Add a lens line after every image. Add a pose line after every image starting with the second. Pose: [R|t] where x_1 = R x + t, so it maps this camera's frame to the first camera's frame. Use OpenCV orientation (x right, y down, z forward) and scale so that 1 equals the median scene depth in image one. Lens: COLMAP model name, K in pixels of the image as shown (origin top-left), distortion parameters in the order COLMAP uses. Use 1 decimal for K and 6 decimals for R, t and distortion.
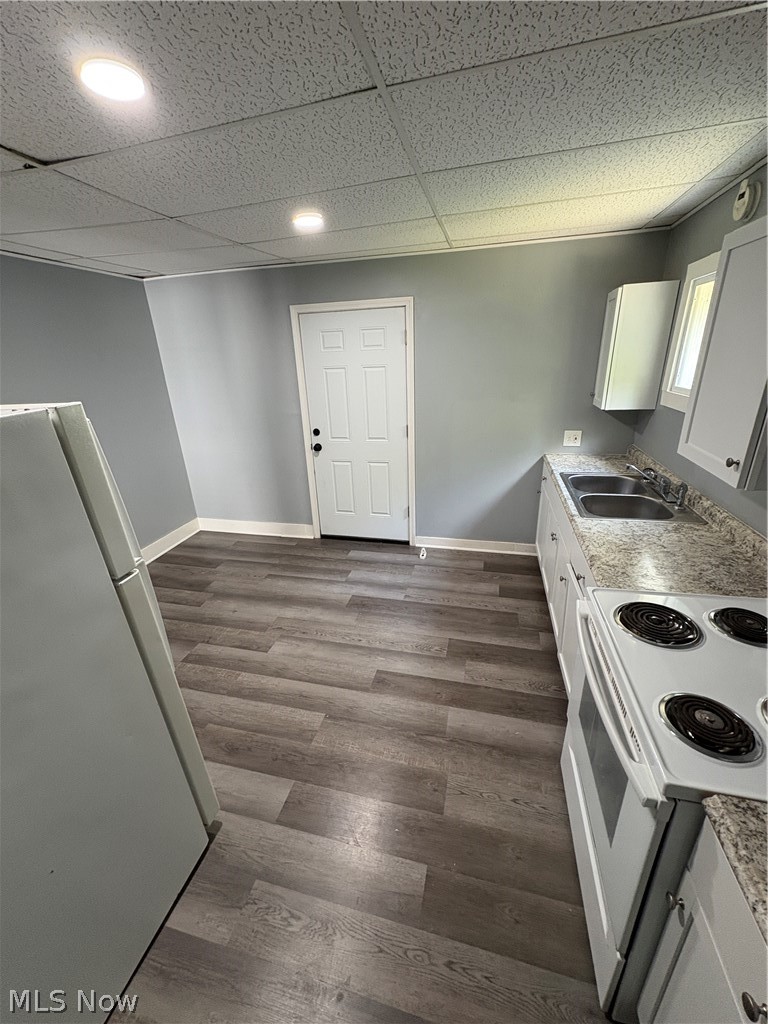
lens RADIAL K [[407.8, 0, 383.9], [0, 407.8, 513.8], [0, 0, 1]] dist [-0.000868, -0.000043]
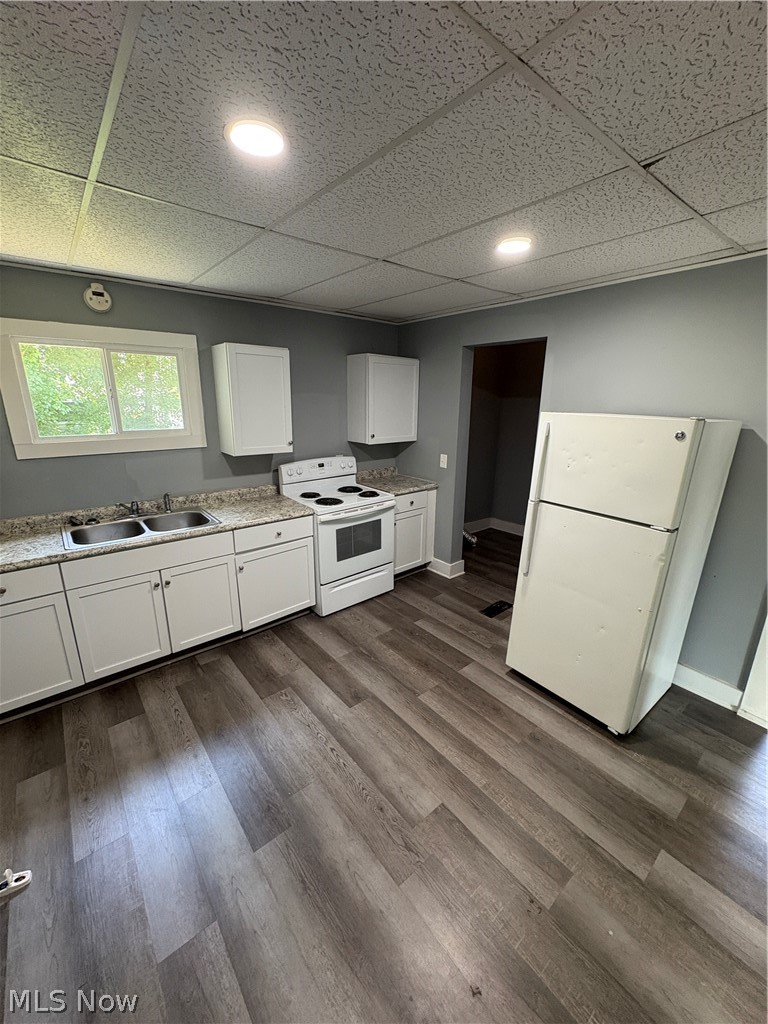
lens RADIAL K [[407.8, 0, 383.1], [0, 407.8, 511.3], [0, 0, 1]] dist [-0.000868, -0.000043]
pose [[-0.803525, -0.128489, 0.581239, -0.600800], [0.241823, 0.821768, 0.515965, -0.501284], [-0.543939, 0.555147, -0.629239, 1.338015]]
